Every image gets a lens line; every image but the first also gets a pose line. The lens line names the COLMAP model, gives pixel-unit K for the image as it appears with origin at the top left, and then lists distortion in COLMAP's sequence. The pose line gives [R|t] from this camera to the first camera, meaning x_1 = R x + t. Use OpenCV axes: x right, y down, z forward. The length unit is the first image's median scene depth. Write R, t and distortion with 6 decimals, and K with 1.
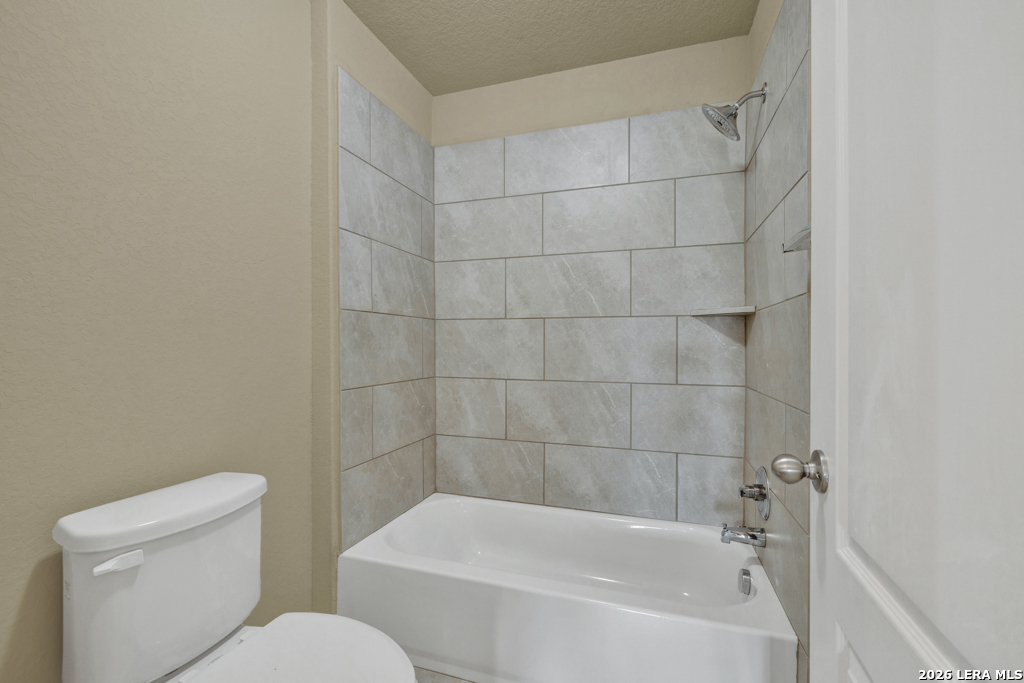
lens RADIAL K [[436.6, 0, 513.3], [0, 436.6, 343.2], [0, 0, 1]] dist [0.003551, 0.000996]
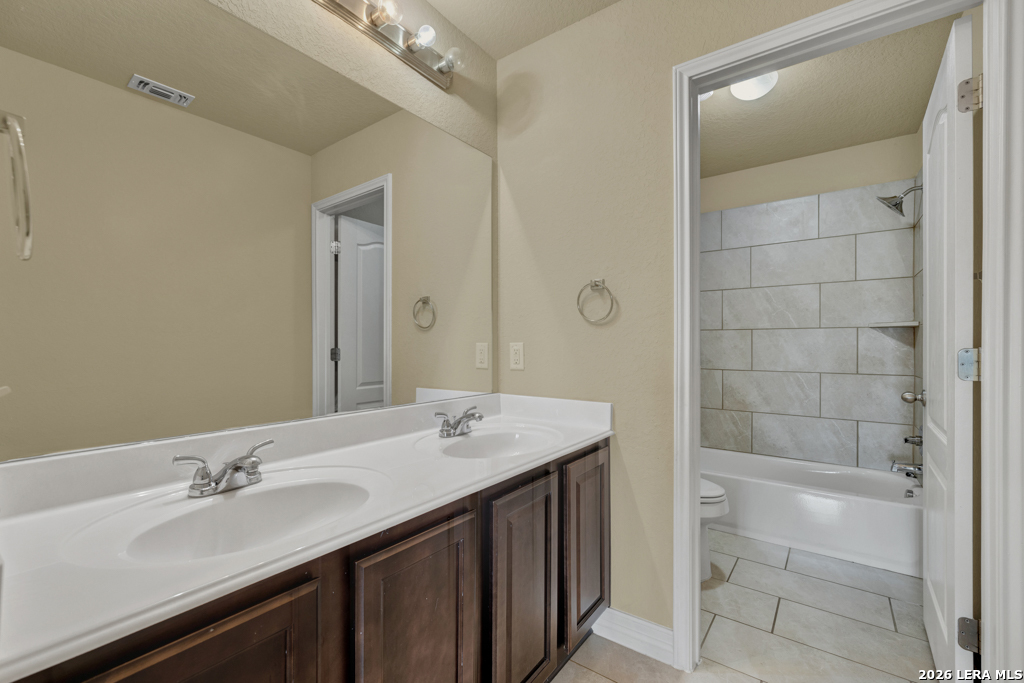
lens RADIAL K [[436.6, 0, 510.0], [0, 436.6, 344.4], [0, 0, 1]] dist [0.003551, 0.000996]
pose [[0.950058, -0.001662, -0.312068, -0.268995], [0.001943, 0.999998, 0.000589, -0.008235], [0.312067, -0.001166, 0.950059, -0.743406]]
